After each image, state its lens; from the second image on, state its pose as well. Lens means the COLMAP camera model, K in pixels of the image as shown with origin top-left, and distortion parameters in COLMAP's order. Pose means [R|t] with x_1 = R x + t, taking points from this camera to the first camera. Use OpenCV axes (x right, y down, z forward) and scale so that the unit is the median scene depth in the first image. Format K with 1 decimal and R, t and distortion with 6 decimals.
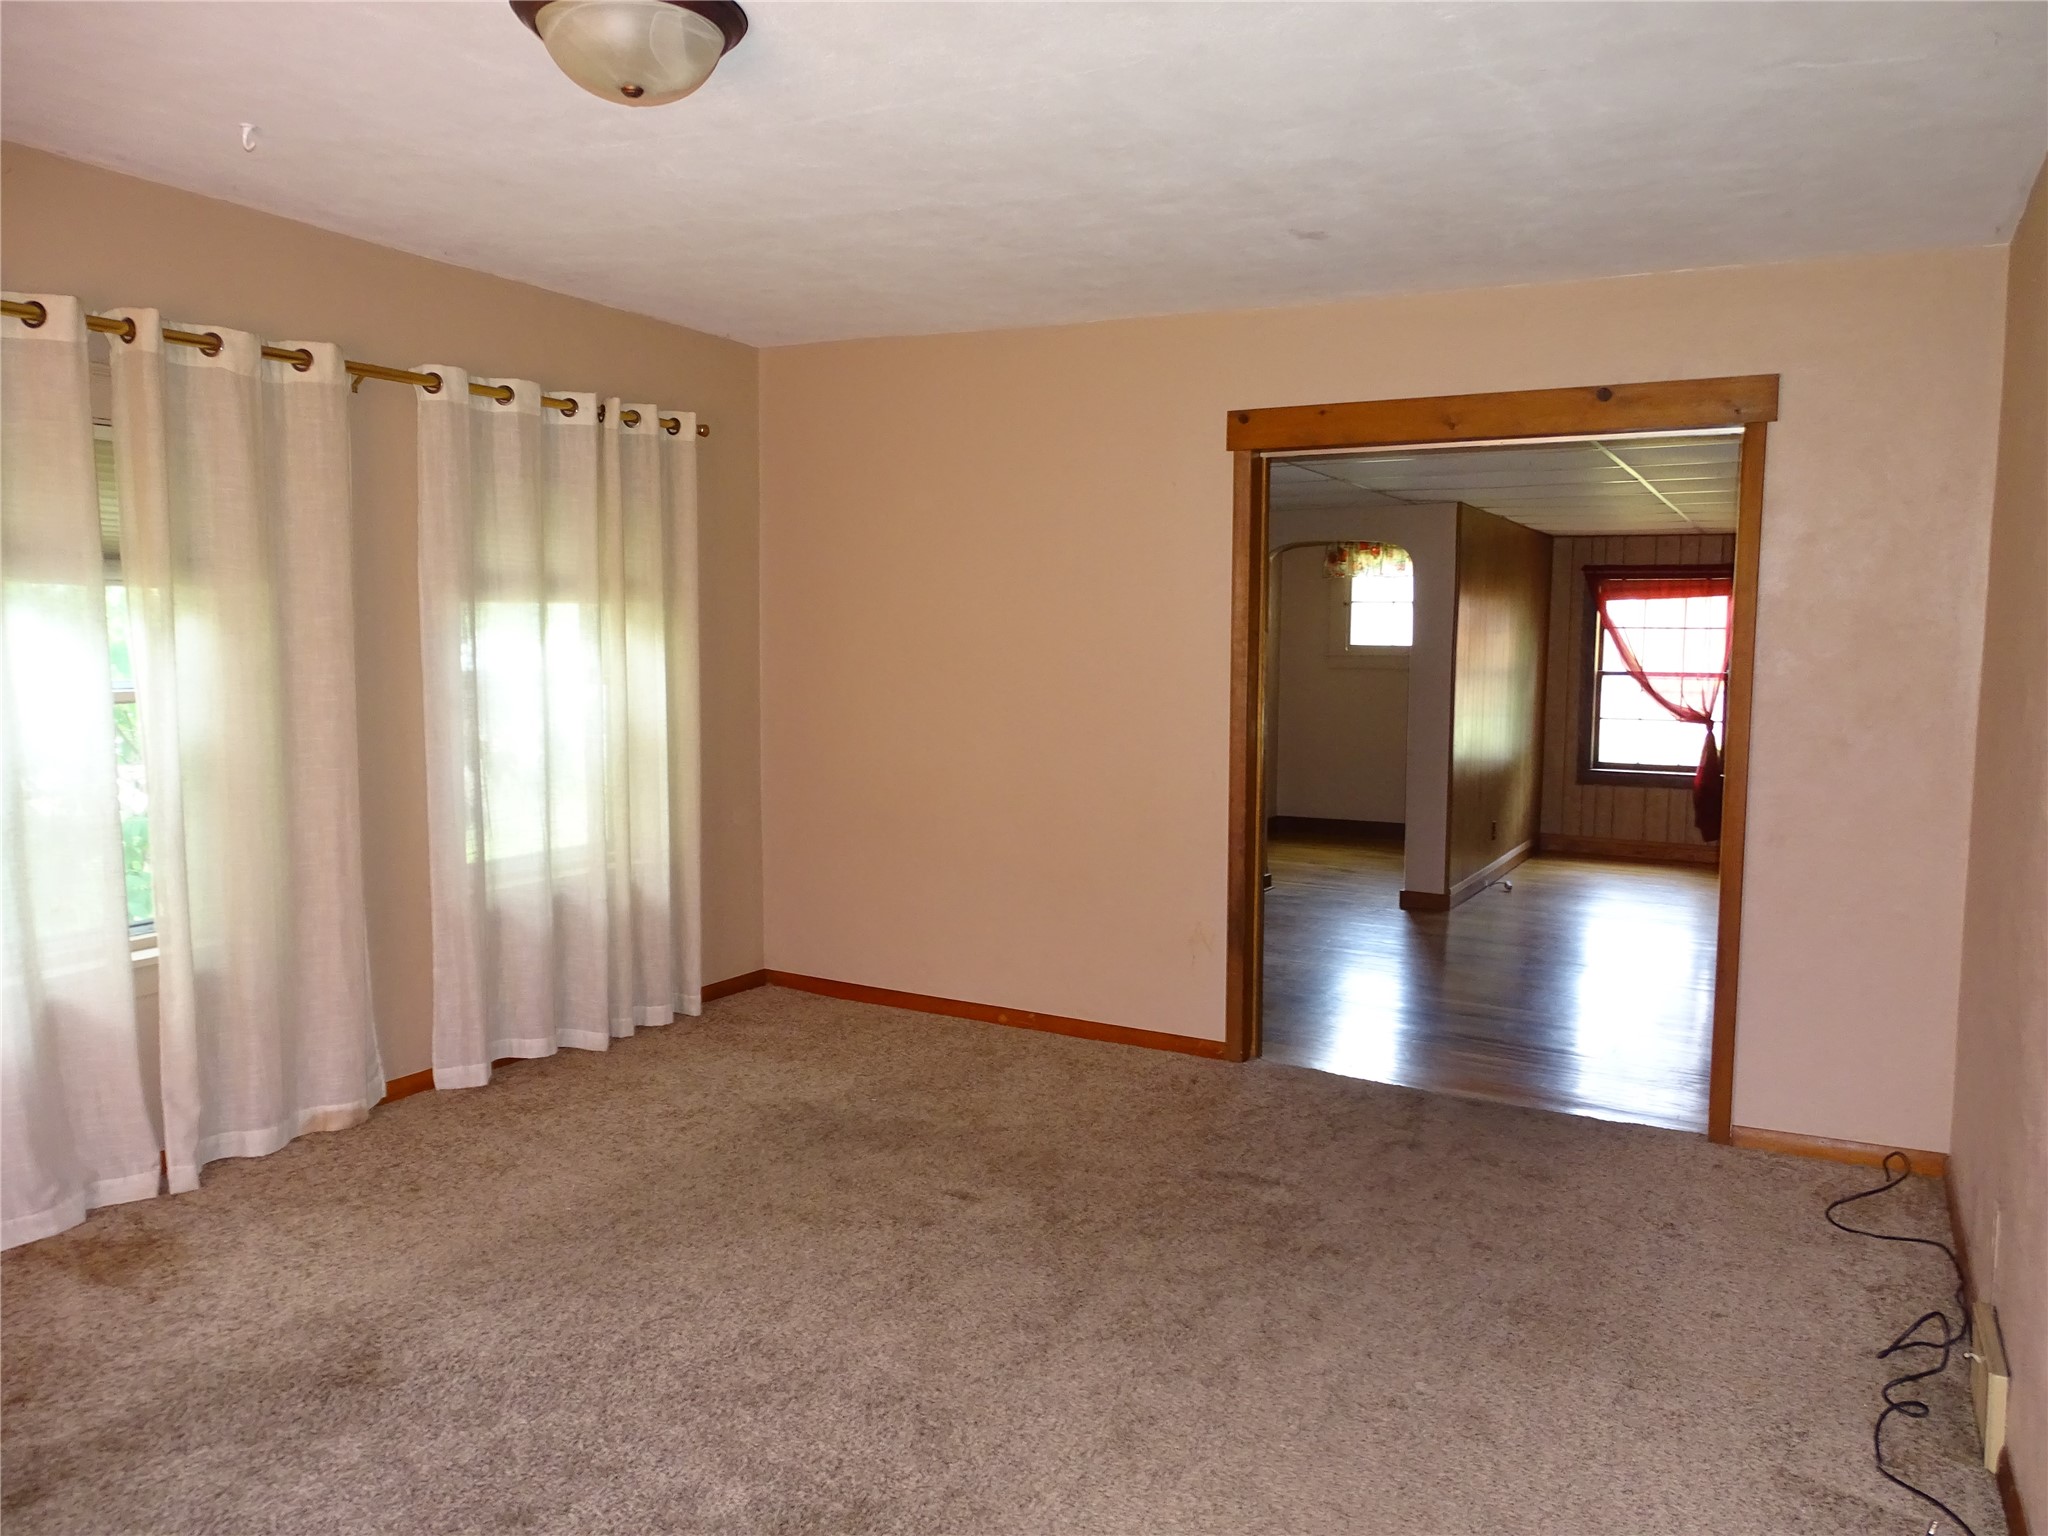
lens RADIAL K [[1478.2, 0, 1008.5], [0, 1478.2, 767.0], [0, 0, 1]] dist [-0.002434, 0.006469]
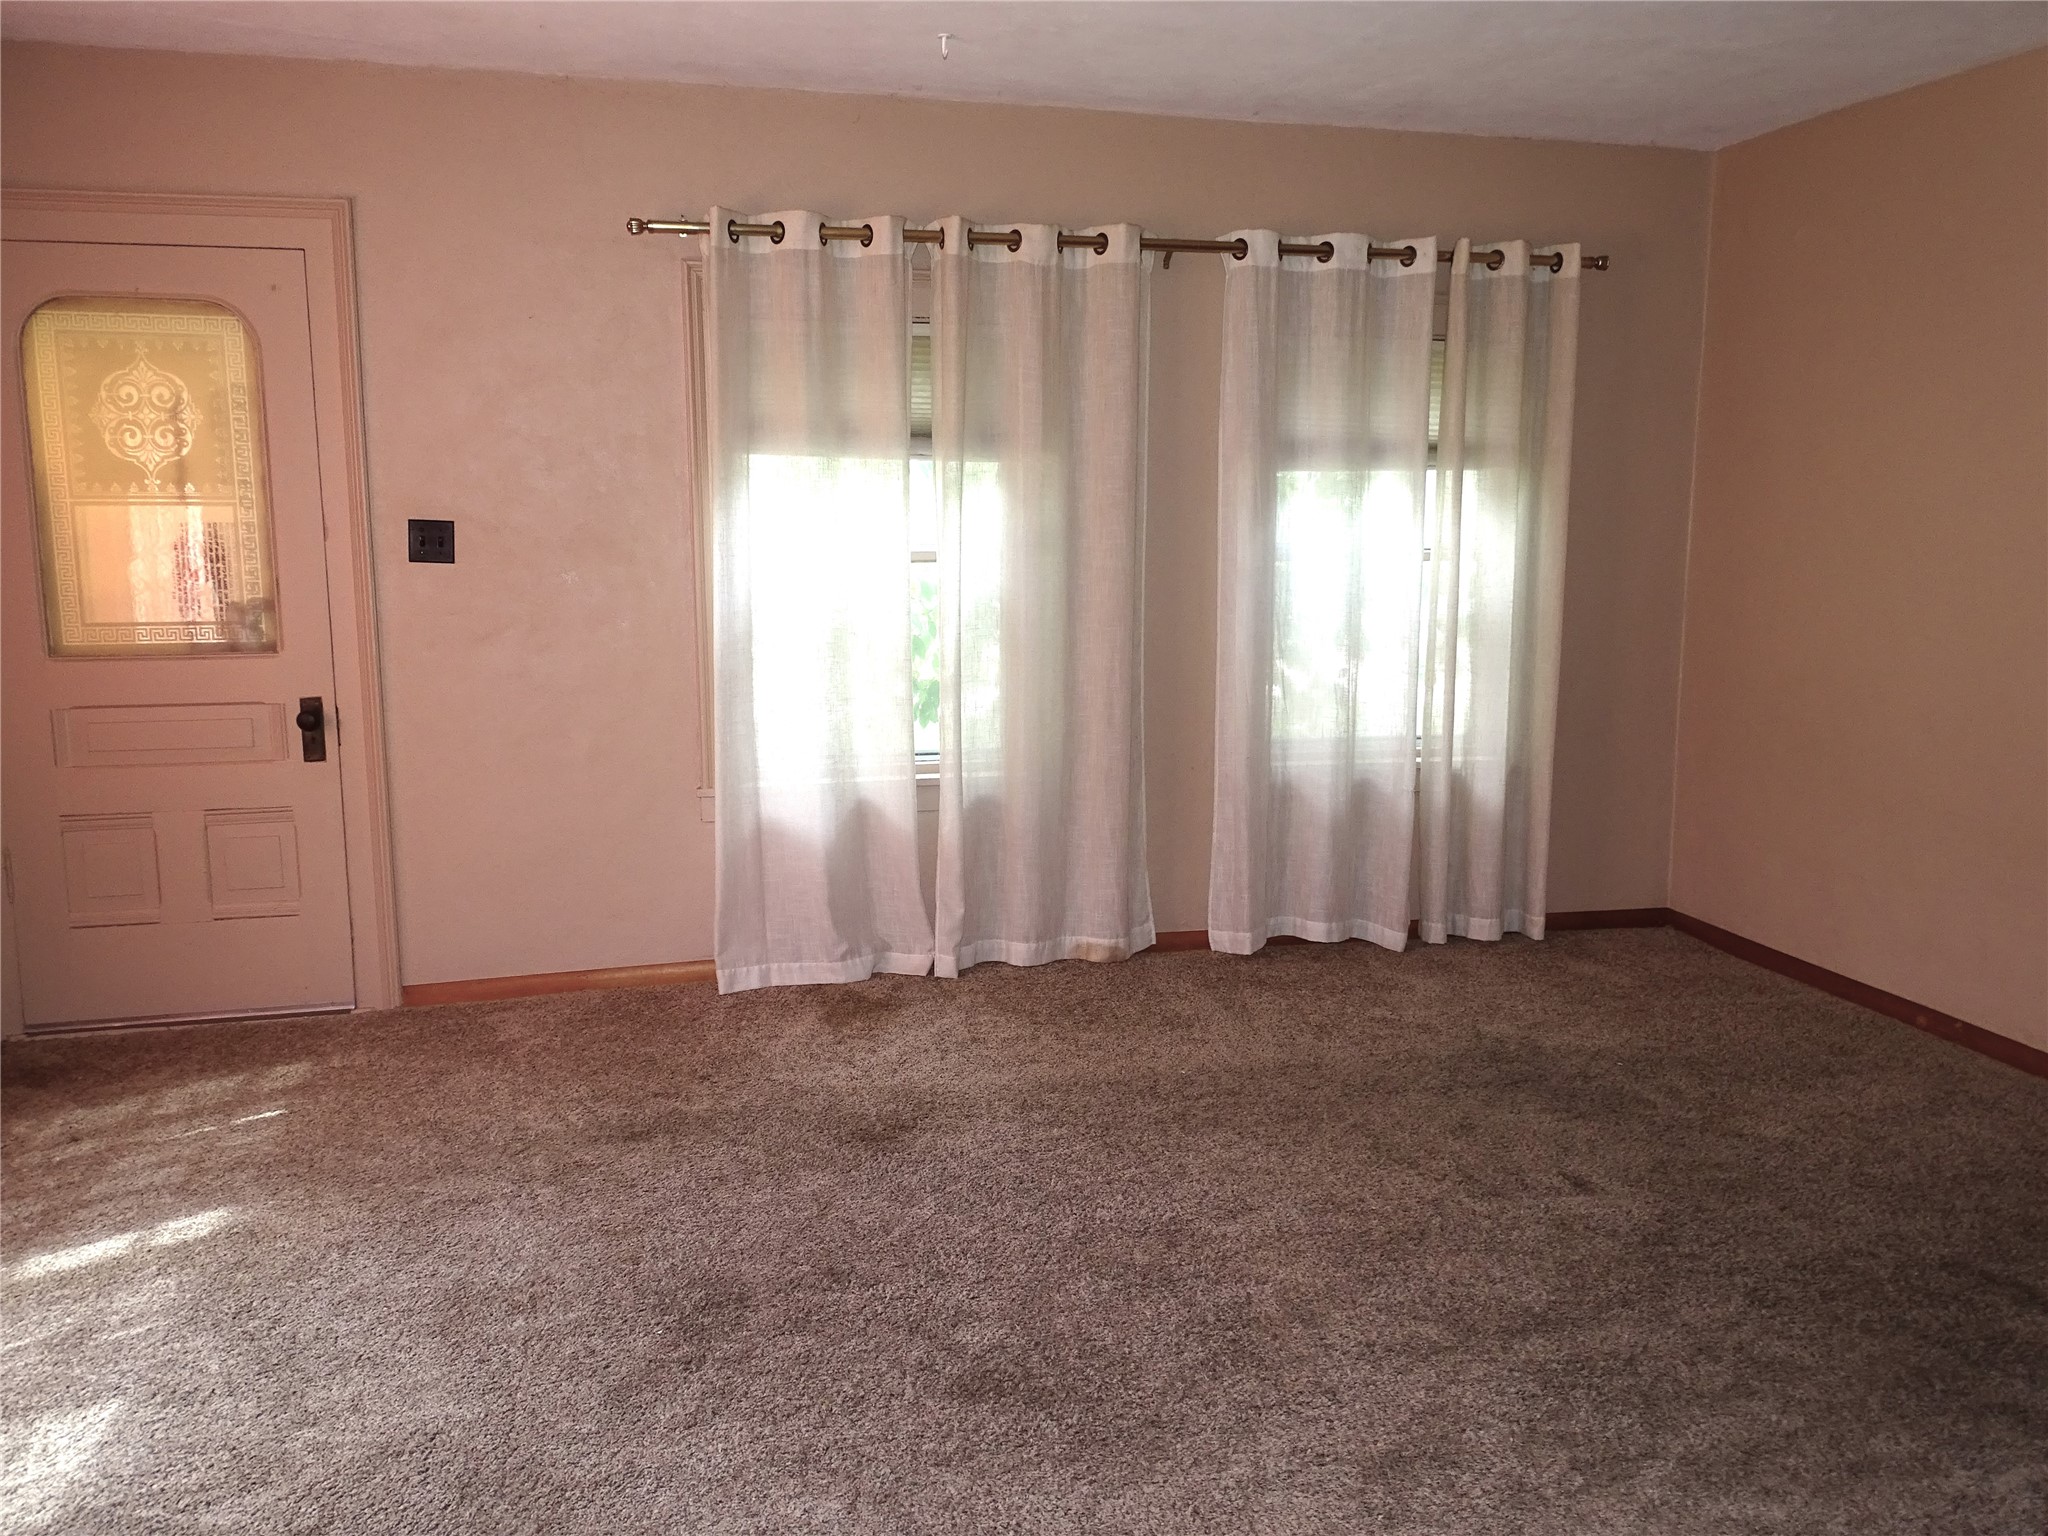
lens RADIAL K [[1554.9, 0, 1012.0], [0, 1554.9, 766.7], [0, 0, 1]] dist [-0.005944, -0.001217]
pose [[0.659553, 0.100174, -0.744953, 0.327575], [-0.065849, 0.994970, 0.075493, 0.019710], [0.748768, -0.000737, 0.662831, 0.186429]]
